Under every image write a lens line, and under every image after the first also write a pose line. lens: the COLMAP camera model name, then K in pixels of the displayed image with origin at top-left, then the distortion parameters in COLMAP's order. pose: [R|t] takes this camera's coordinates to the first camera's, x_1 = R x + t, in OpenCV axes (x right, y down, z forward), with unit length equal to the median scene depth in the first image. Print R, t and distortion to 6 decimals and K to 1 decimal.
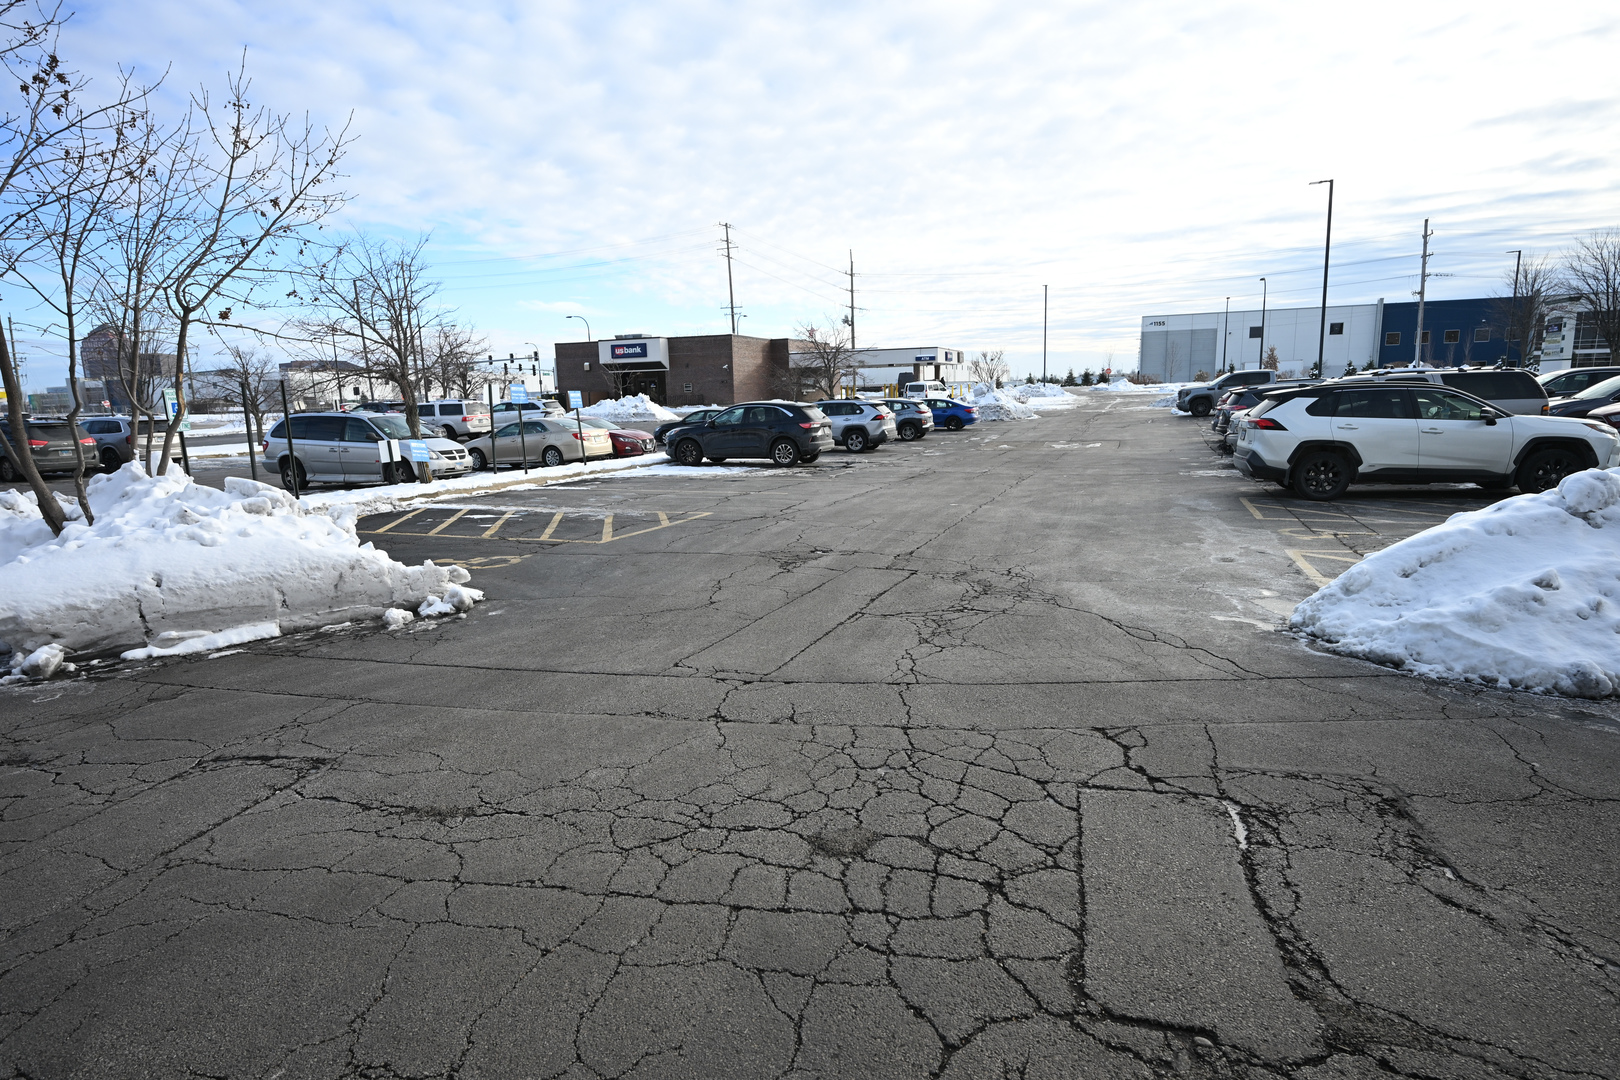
lens RADIAL K [[855.2, 0, 810.0], [0, 855.2, 540.0], [0, 0, 1]] dist [-0.002235, 0.000106]
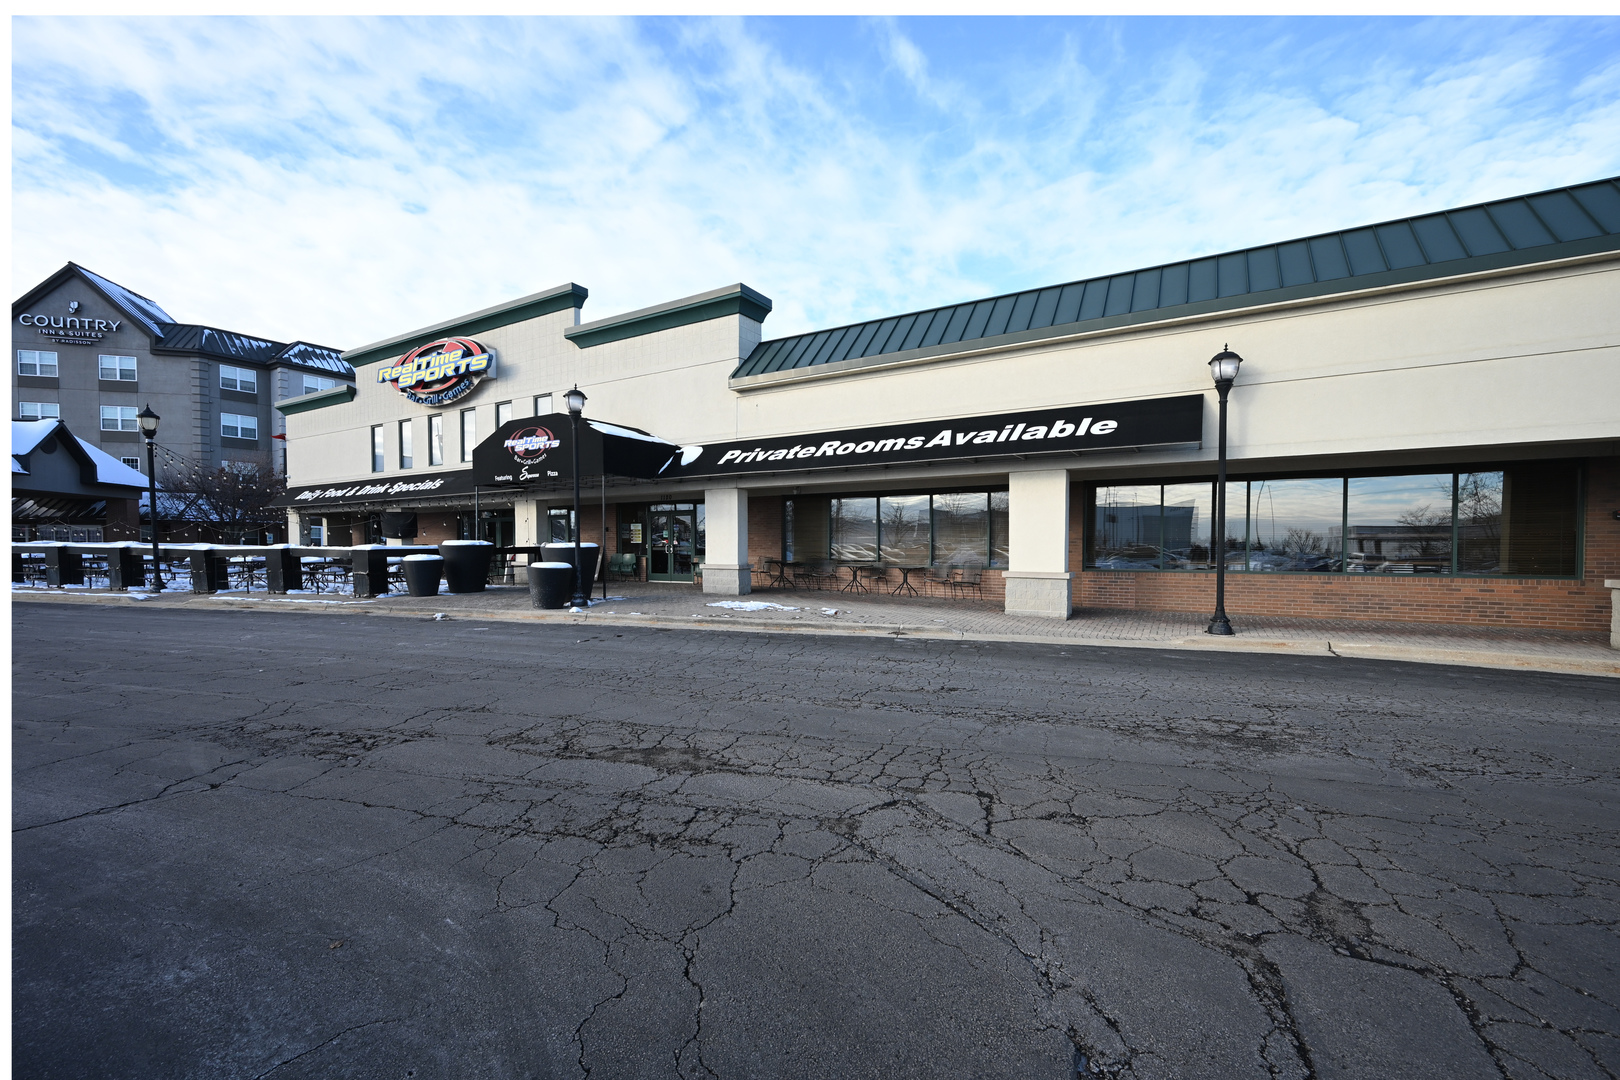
lens RADIAL K [[628.5, 0, 833.0], [0, 628.5, 564.6], [0, 0, 1]] dist [-0.001079, 0.000250]
pose [[-0.986542, 0.023445, 0.161817, 0.100495], [0.055215, 0.979300, 0.194738, -0.034131], [-0.153902, 0.201052, -0.967415, 0.179920]]
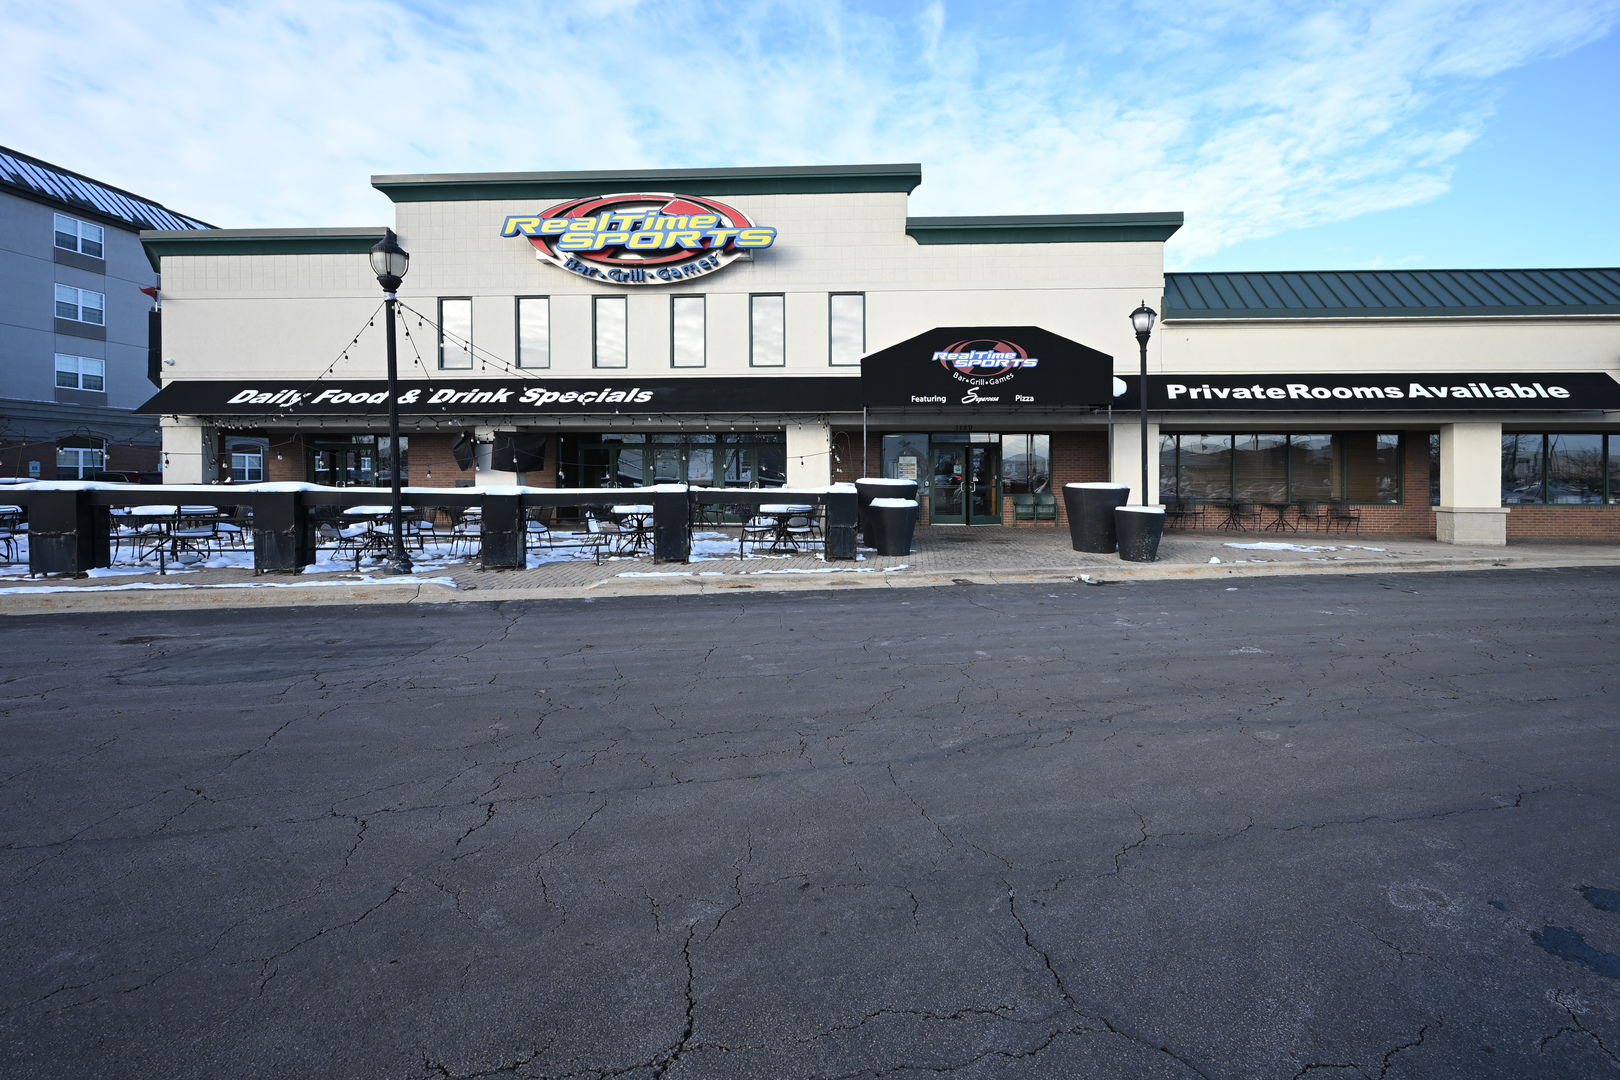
lens RADIAL K [[661.9, 0, 860.0], [0, 661.9, 480.7], [0, 0, 1]] dist [-0.000687, -0.000240]
pose [[-0.954276, 0.028800, -0.297536, 0.720624], [-0.026130, 0.983502, 0.179001, -0.043301], [0.297782, 0.178591, -0.937780, 0.087873]]
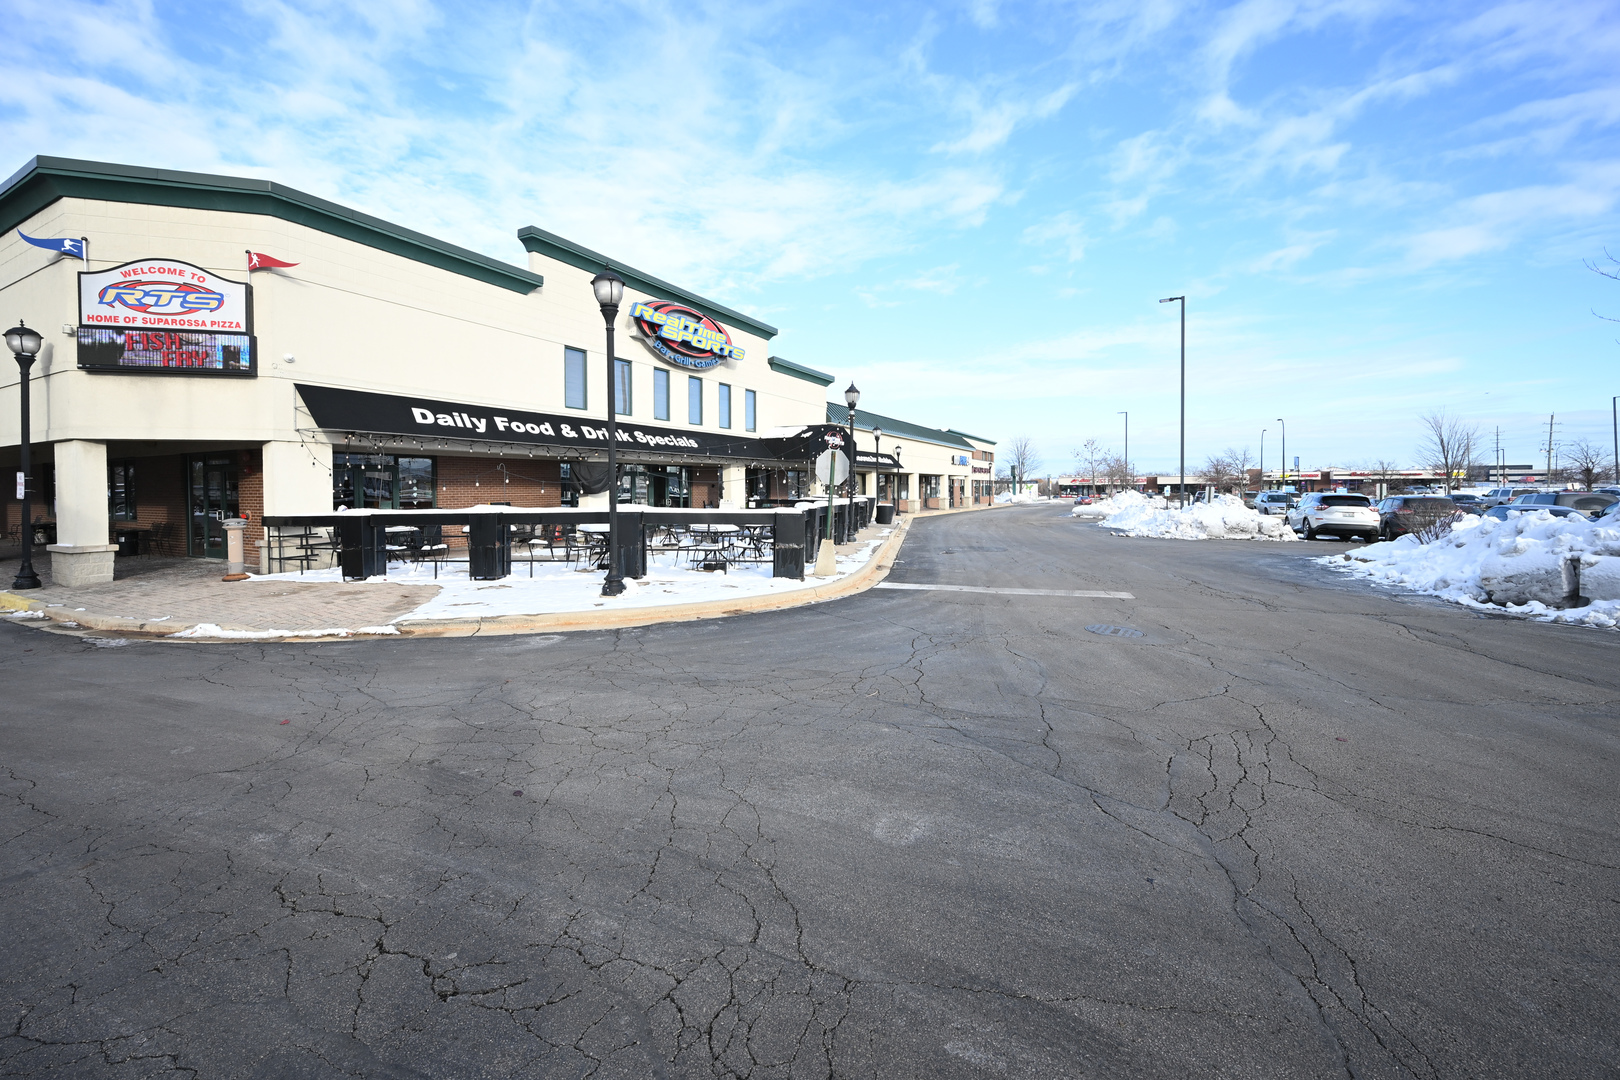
lens RADIAL K [[657.2, 0, 795.5], [0, 657.2, 493.8], [0, 0, 1]] dist [0.000301, 0.000295]
pose [[-0.140898, 0.037871, -0.989299, 1.592827], [-0.158127, 0.985579, 0.060249, -0.014231], [0.977314, 0.164924, -0.132878, -0.276271]]
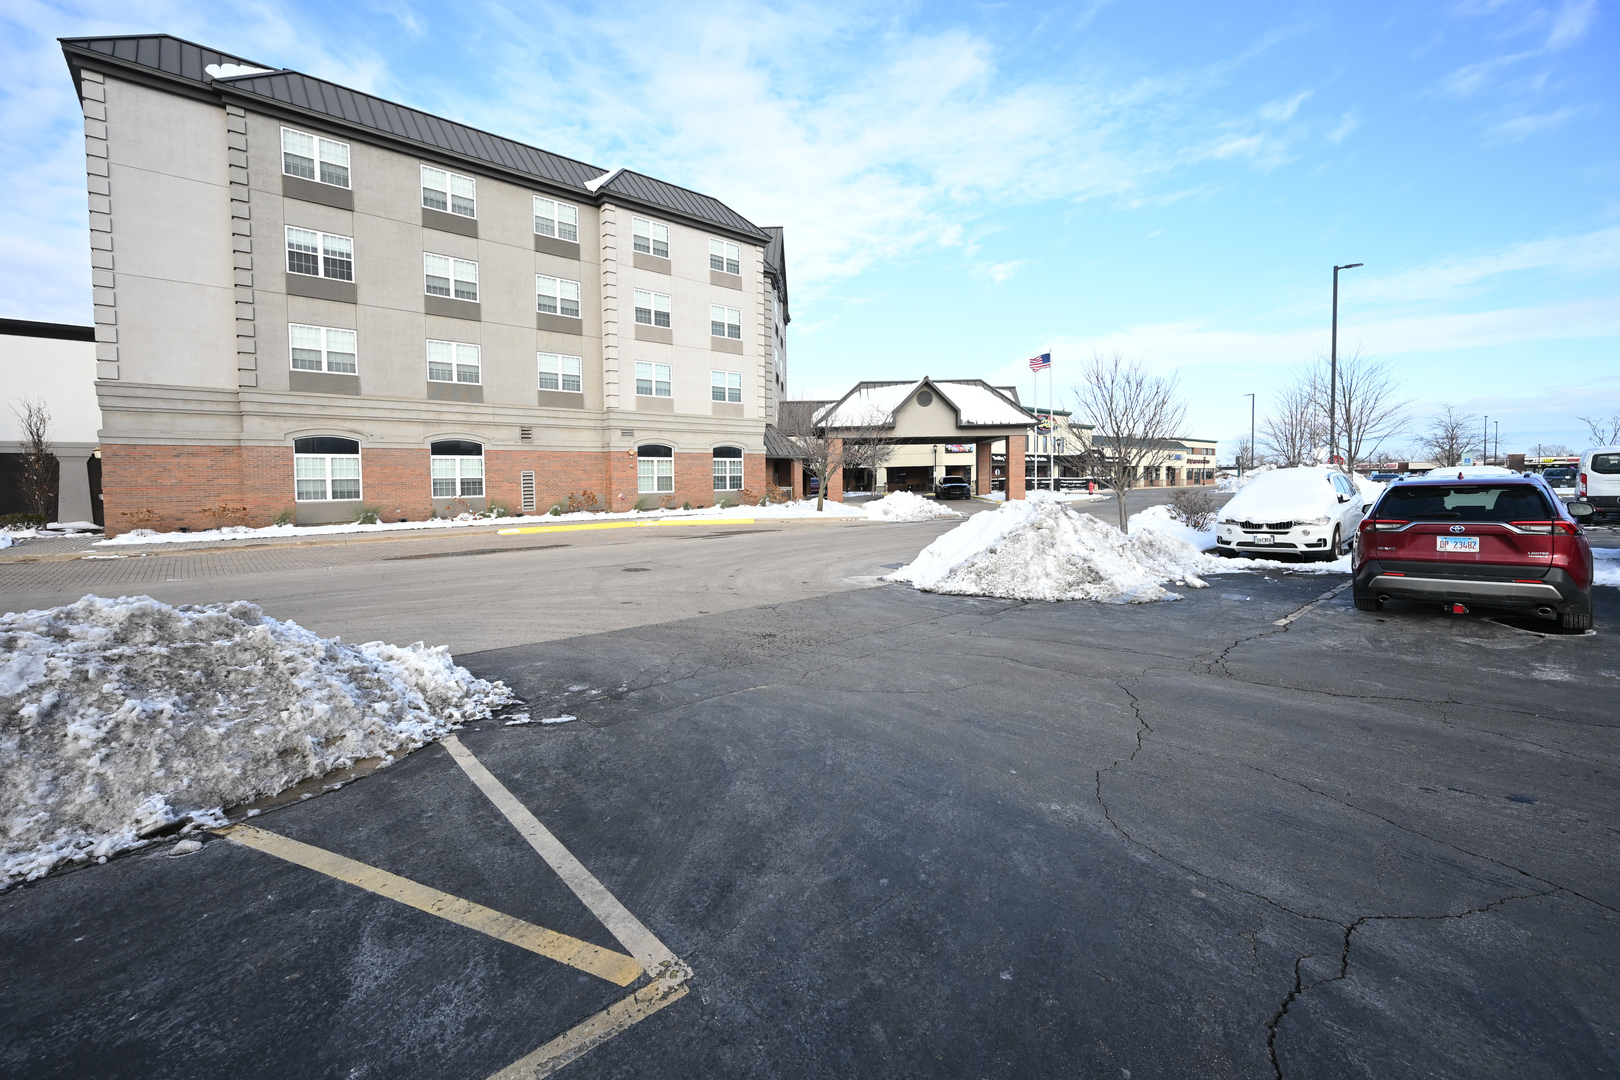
lens RADIAL K [[657.2, 0, 795.5], [0, 657.2, 493.8], [0, 0, 1]] dist [0.000301, 0.000295]
pose [[-0.473342, 0.056670, -0.879054, 3.568152], [-0.124041, 0.983697, 0.130208, -0.093295], [0.872101, 0.170672, -0.458596, -0.177032]]
